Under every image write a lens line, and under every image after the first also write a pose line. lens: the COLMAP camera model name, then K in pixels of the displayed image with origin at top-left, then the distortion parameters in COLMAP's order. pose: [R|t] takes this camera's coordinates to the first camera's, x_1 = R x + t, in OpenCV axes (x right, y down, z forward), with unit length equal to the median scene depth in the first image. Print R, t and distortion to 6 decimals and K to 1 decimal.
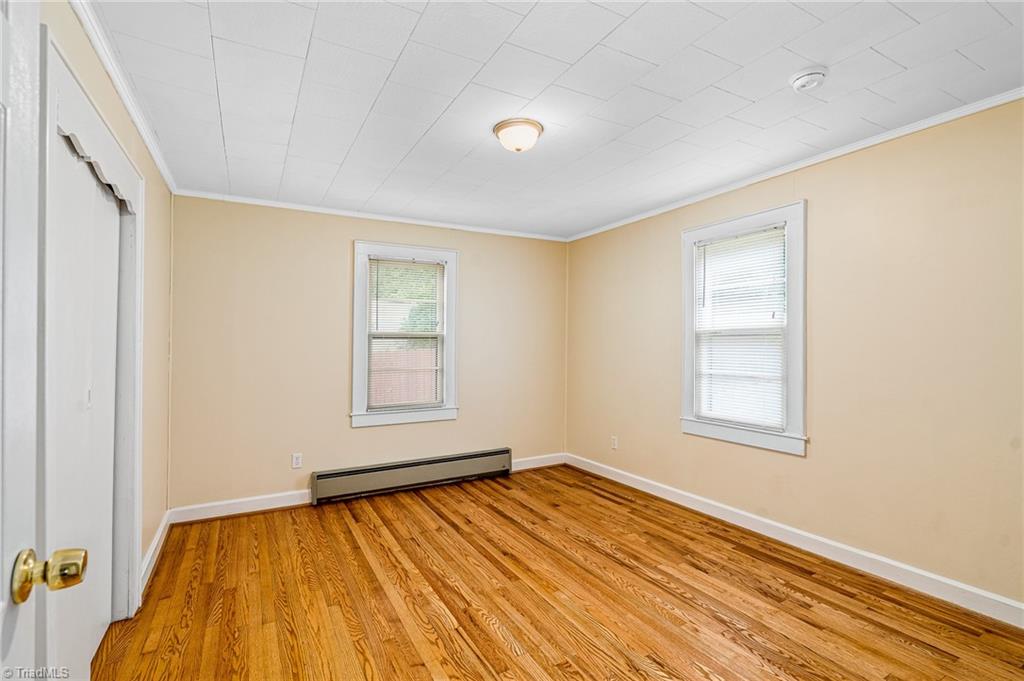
lens RADIAL K [[471.5, 0, 517.3], [0, 471.5, 336.5], [0, 0, 1]] dist [-0.004424, 0.003264]
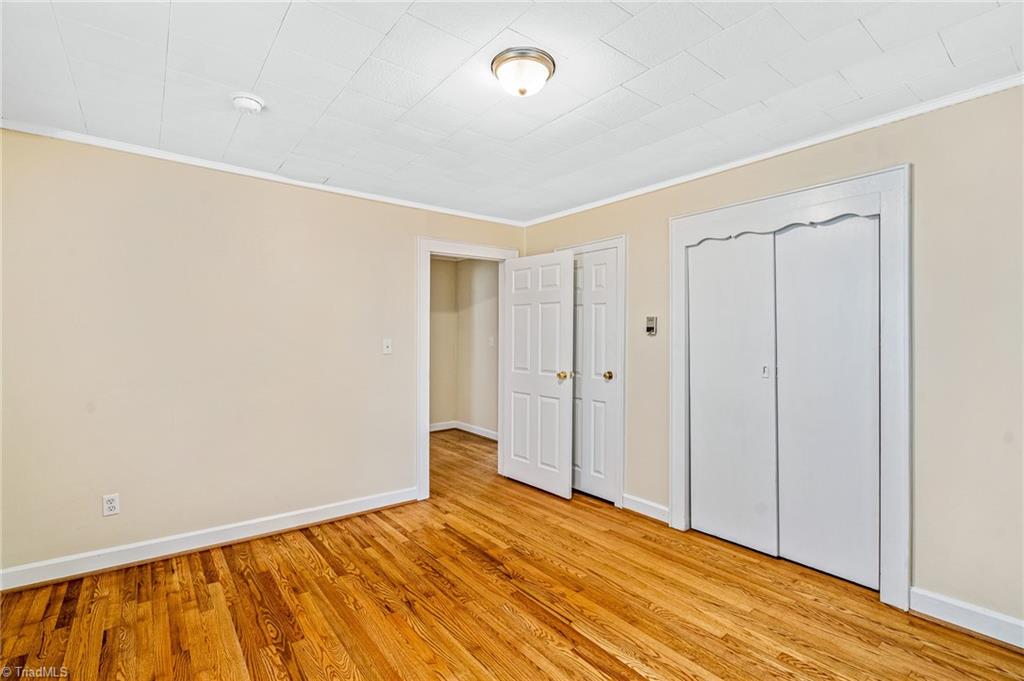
lens RADIAL K [[471.5, 0, 513.8], [0, 471.5, 336.4], [0, 0, 1]] dist [-0.004424, 0.003264]
pose [[-0.987714, 0.008795, -0.156026, 0.147360], [0.009597, 0.999944, -0.004389, 0.009404], [0.155979, -0.005832, -0.987743, 2.030181]]
